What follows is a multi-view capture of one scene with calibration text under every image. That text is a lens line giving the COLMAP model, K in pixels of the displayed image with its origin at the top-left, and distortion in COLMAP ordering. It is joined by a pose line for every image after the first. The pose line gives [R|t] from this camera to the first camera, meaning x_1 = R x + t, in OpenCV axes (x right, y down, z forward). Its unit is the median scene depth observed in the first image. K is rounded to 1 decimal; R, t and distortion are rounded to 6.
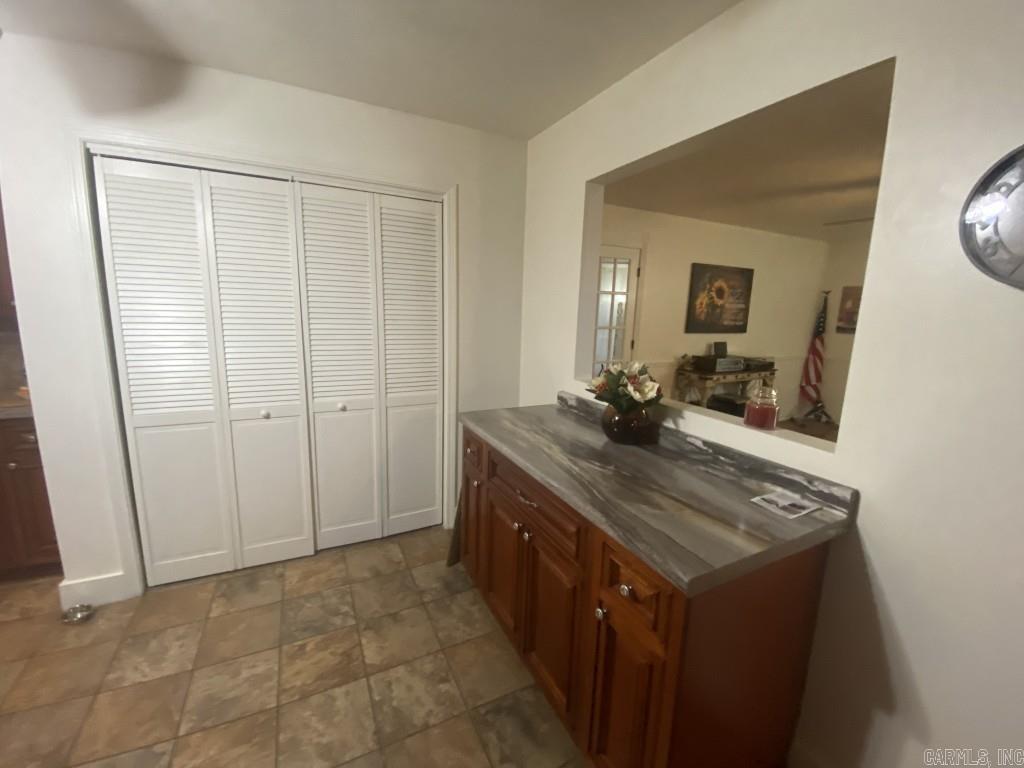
lens RADIAL K [[410.8, 0, 512.1], [0, 410.8, 378.2], [0, 0, 1]] dist [0.041637, -0.030293]
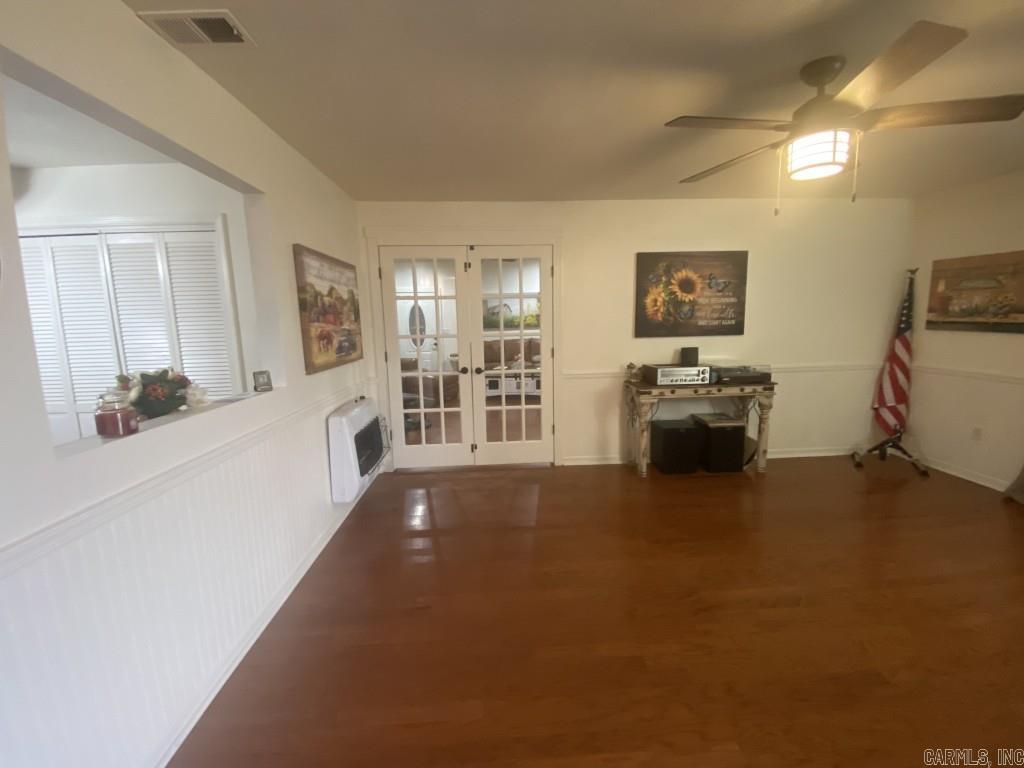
lens RADIAL K [[410.8, 0, 512.1], [0, 410.8, 378.2], [0, 0, 1]] dist [0.041637, -0.030293]
pose [[0.914043, 0.005888, -0.405575, 0.513512], [-0.018857, 0.999430, -0.027988, -0.000055], [0.405180, 0.033231, 0.913633, 0.144011]]
